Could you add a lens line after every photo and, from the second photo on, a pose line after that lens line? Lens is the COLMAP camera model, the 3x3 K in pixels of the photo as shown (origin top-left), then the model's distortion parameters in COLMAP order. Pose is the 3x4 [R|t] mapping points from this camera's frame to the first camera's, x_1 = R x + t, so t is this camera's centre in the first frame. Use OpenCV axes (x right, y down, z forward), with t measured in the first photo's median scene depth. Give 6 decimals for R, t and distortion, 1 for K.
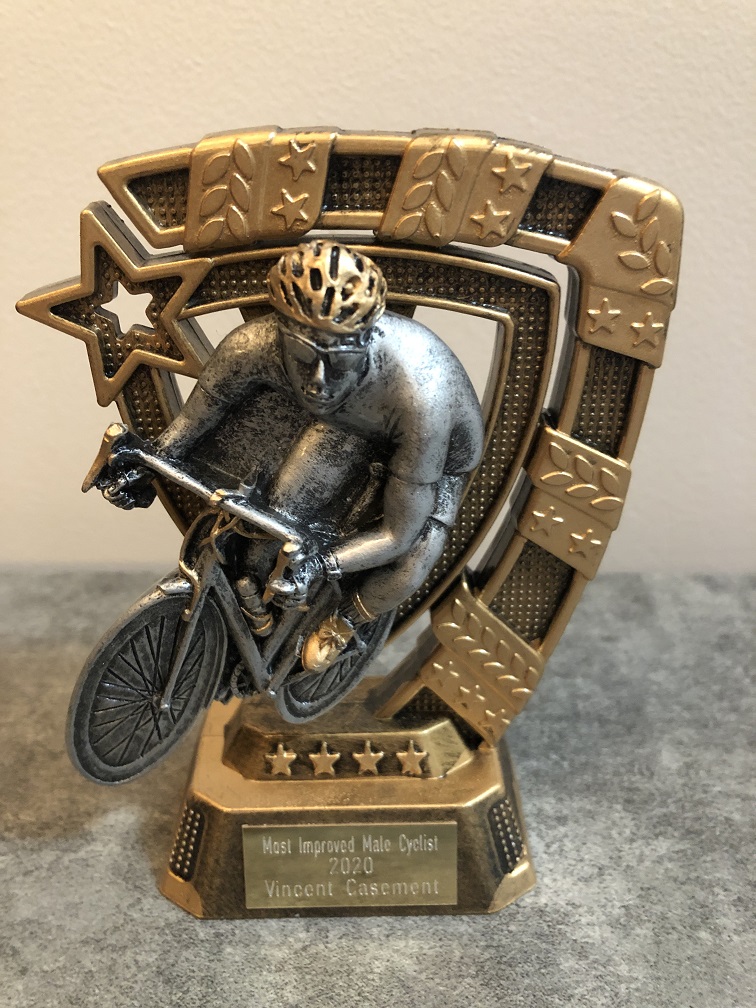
lens RADIAL K [[831.0, 0, 378.4], [0, 831.0, 479.4], [0, 0, 1]] dist [-0.006828, -0.006944]
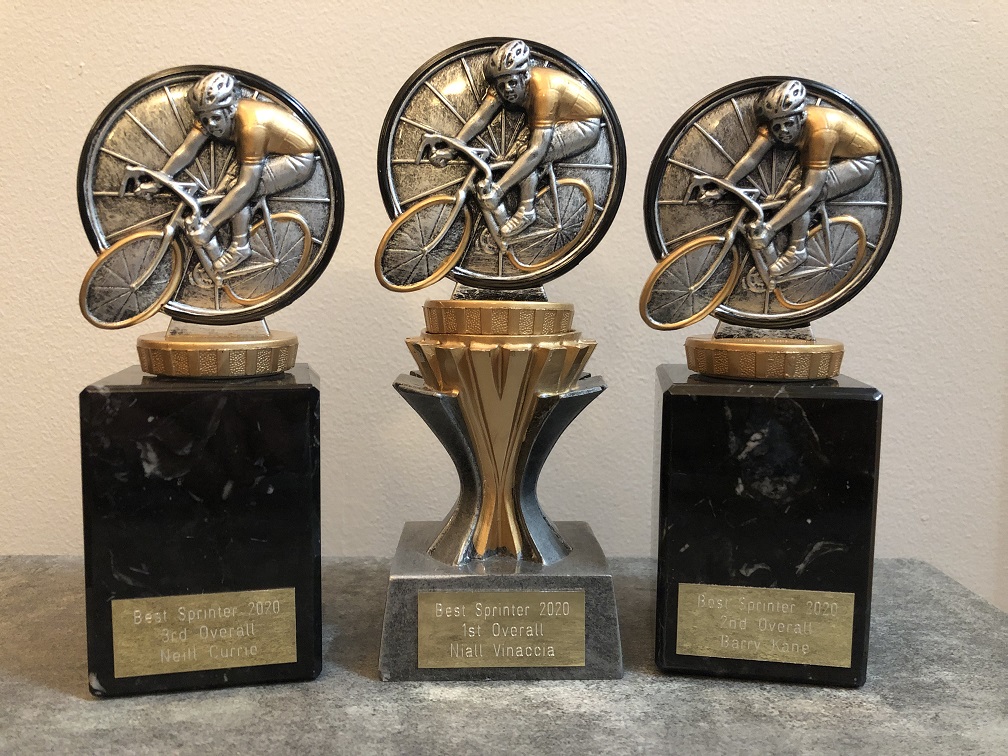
lens RADIAL K [[817.3, 0, 501.7], [0, 817.3, 365.0], [0, 0, 1]] dist [-0.000636, 0.010515]
pose [[0.998891, 0.017443, 0.043730, 0.004318], [-0.000130, 0.929856, -0.367923, 0.439963], [-0.047080, 0.367510, 0.928827, -0.364743]]
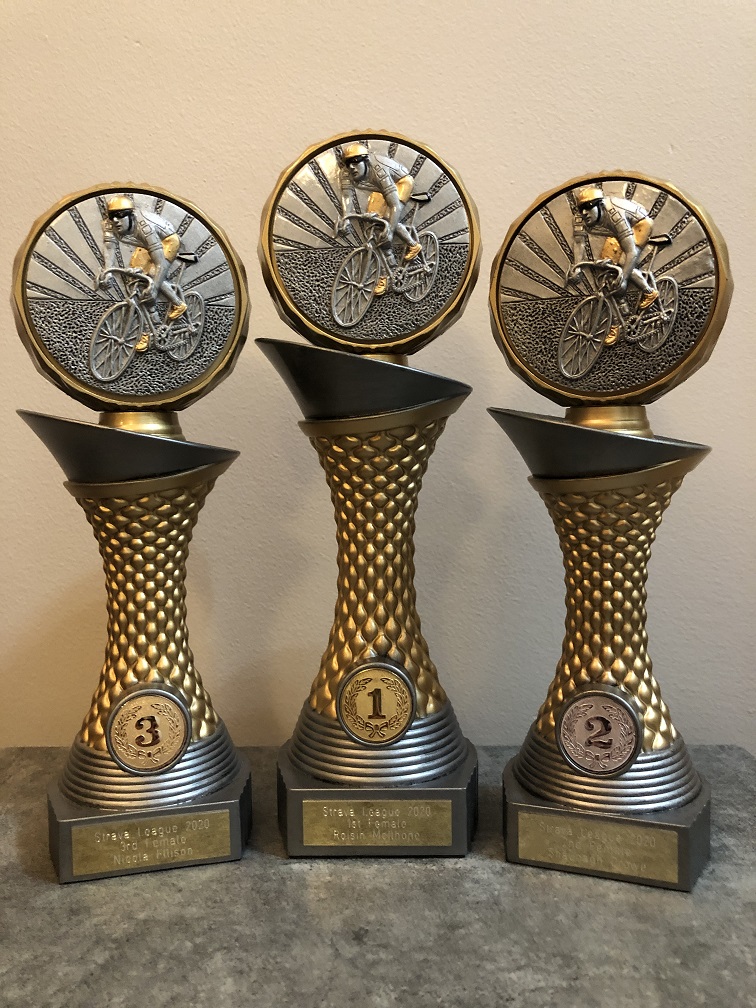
lens RADIAL K [[828.1, 0, 386.4], [0, 828.1, 501.9], [0, 0, 1]] dist [0.024812, -0.005745]
pose [[0.999954, 0.002307, 0.009344, 0.017658], [0.001541, 0.919969, -0.391989, 0.450764], [-0.009500, 0.391985, 0.919922, -0.940795]]
